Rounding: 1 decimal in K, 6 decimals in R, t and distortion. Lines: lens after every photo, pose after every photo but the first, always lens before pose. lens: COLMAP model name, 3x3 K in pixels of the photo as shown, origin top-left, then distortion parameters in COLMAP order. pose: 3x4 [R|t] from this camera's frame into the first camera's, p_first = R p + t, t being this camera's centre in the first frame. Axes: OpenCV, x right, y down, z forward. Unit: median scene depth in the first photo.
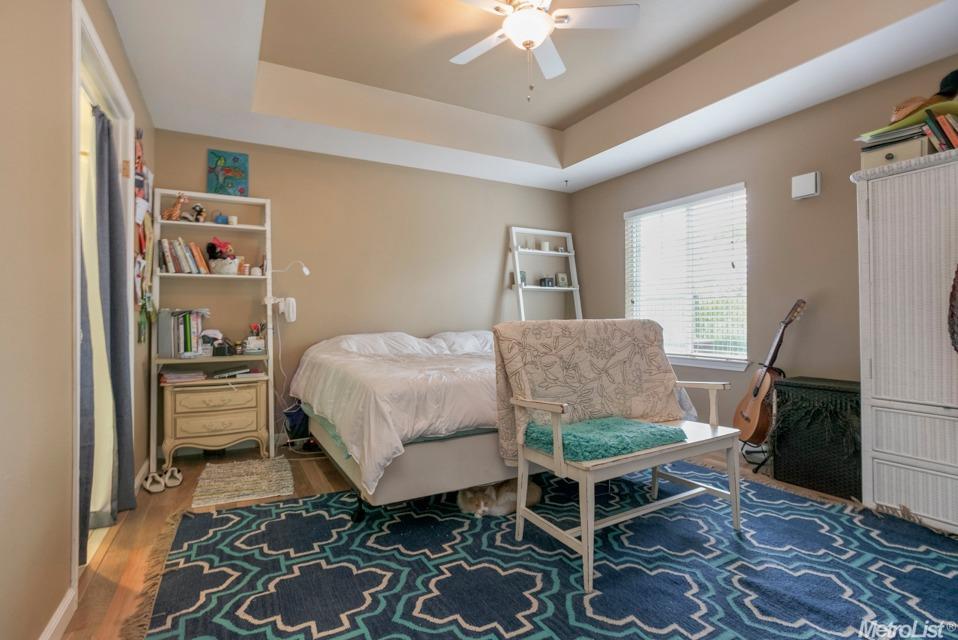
lens RADIAL K [[472.2, 0, 468.5], [0, 472.2, 315.9], [0, 0, 1]] dist [-0.040783, 0.015402]
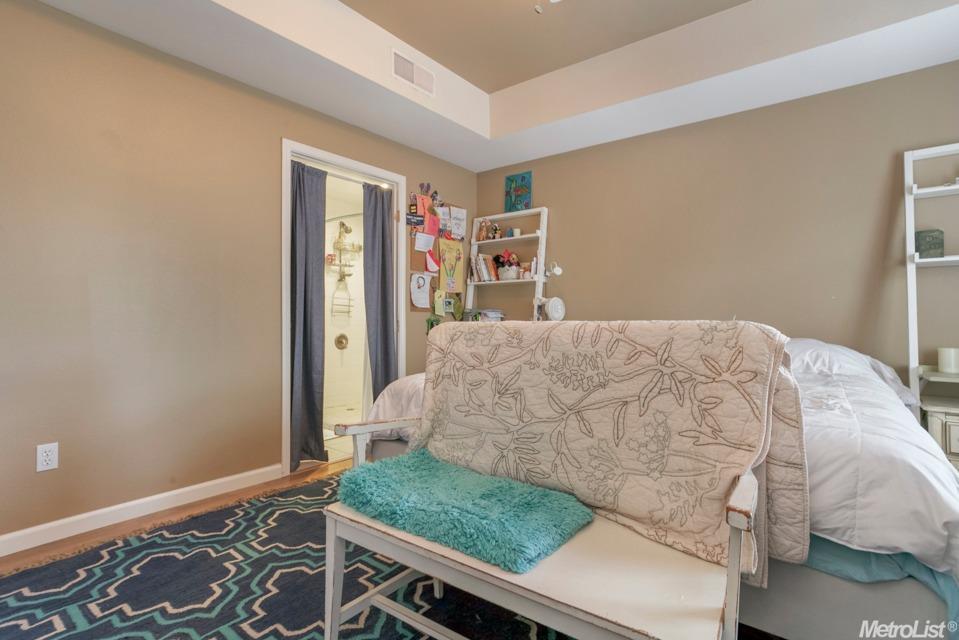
lens RADIAL K [[472.7, 0, 489.3], [0, 472.7, 310.7], [0, 0, 1]] dist [-0.040783, 0.015402]
pose [[0.398382, -0.009104, -0.917174, 0.565696], [0.001472, 0.999956, -0.009287, 0.000232], [0.917218, 0.002349, 0.398378, 0.493309]]
